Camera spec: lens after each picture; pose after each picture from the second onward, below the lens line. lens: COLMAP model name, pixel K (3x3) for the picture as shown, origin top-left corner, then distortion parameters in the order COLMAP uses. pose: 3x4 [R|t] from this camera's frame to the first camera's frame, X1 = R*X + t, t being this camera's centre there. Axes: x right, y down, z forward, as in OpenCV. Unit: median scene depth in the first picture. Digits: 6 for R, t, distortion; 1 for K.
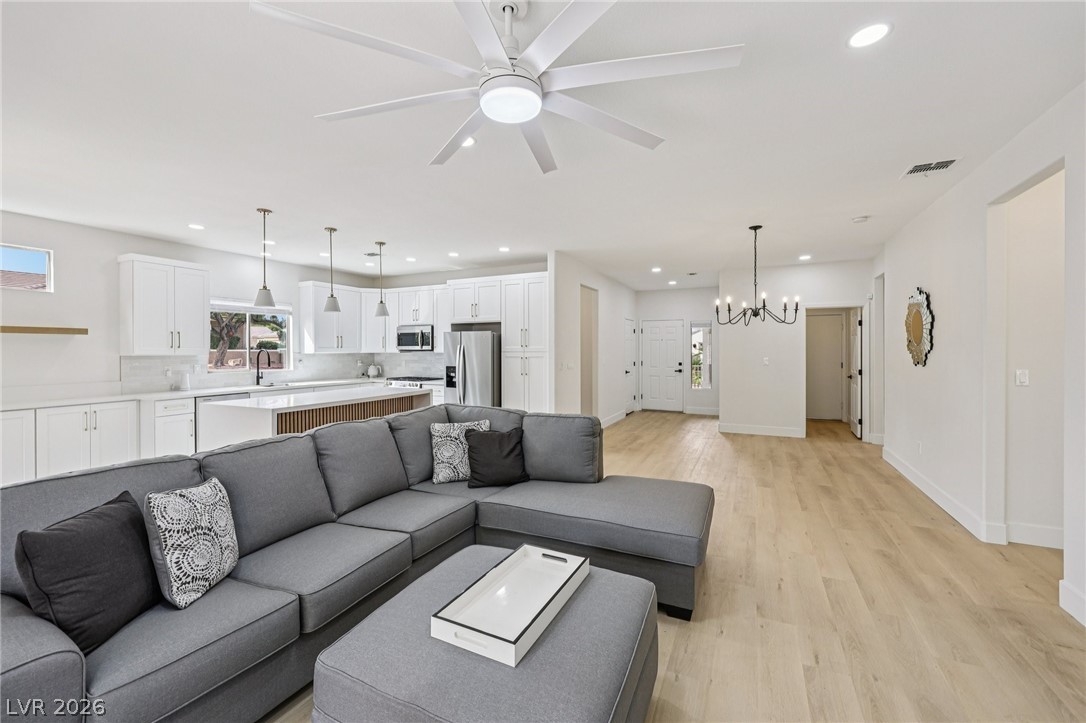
lens RADIAL K [[435.3, 0, 543.8], [0, 435.3, 352.9], [0, 0, 1]] dist [-0.001205, -0.000289]
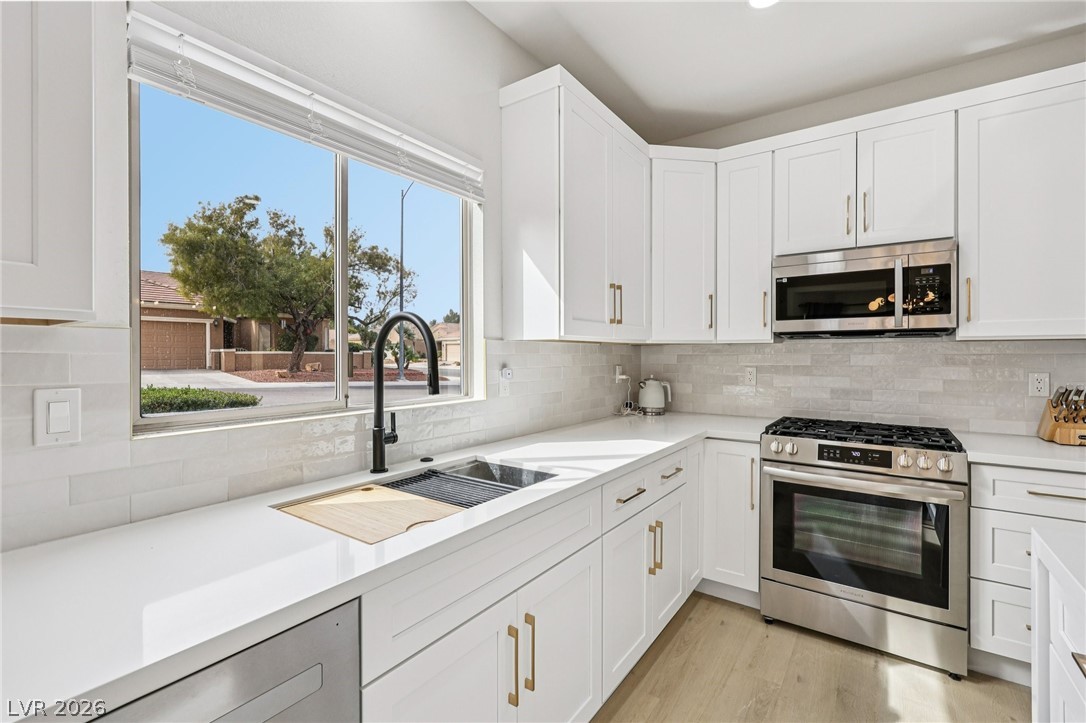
lens RADIAL K [[479.6, 0, 544.5], [0, 479.6, 355.4], [0, 0, 1]] dist [0.002741, 0.000479]
pose [[0.985503, 0.001386, -0.169652, -0.455675], [-0.002366, 0.999982, -0.005570, 0.012070], [0.169641, 0.005890, 0.985488, 0.660330]]
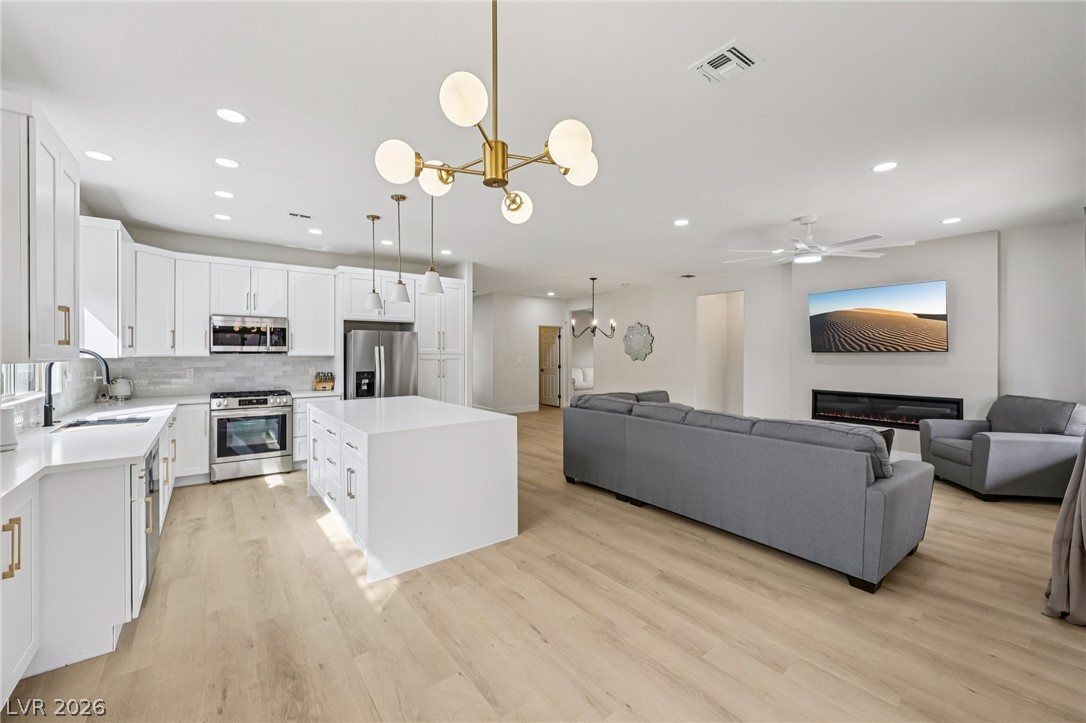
lens RADIAL K [[435.3, 0, 543.8], [0, 435.3, 352.9], [0, 0, 1]] dist [-0.001205, -0.000289]
pose [[0.454915, 0.002561, 0.890531, -0.713540], [0.006262, 0.999962, -0.006075, 0.002197], [-0.890513, 0.008340, 0.454882, 0.276196]]
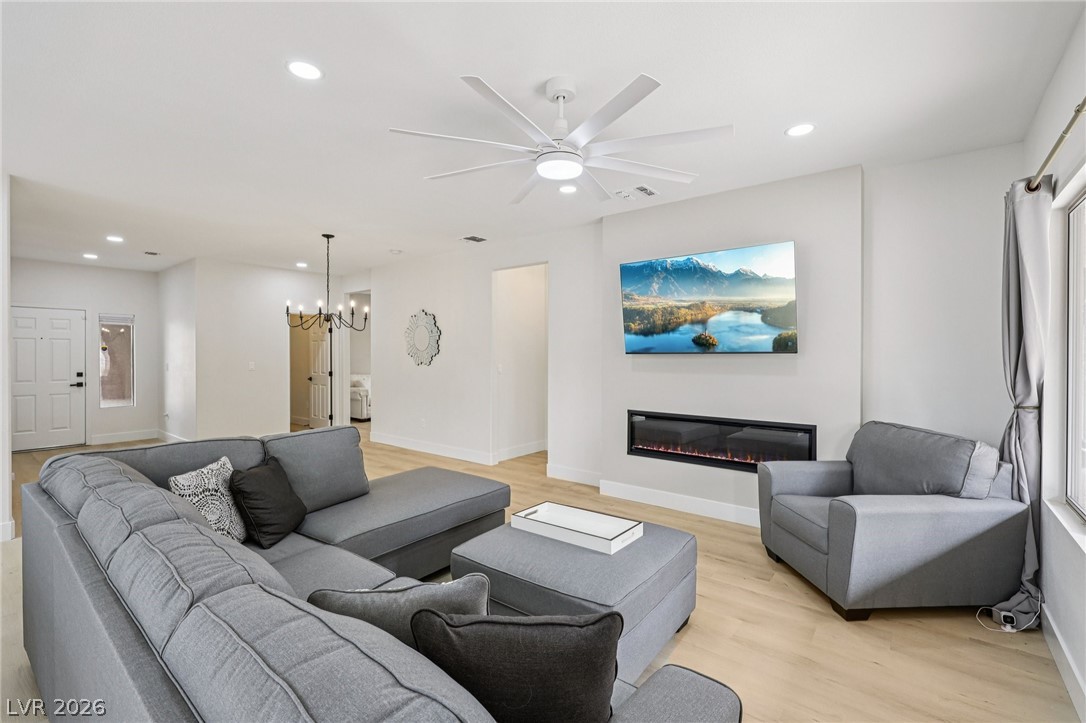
lens RADIAL K [[479.6, 0, 544.5], [0, 479.6, 355.4], [0, 0, 1]] dist [0.002741, 0.000479]
pose [[0.223403, -0.001672, 0.974725, -0.342301], [0.006824, 0.999977, 0.000152, 0.000444], [-0.974702, 0.006617, 0.223409, 0.160559]]
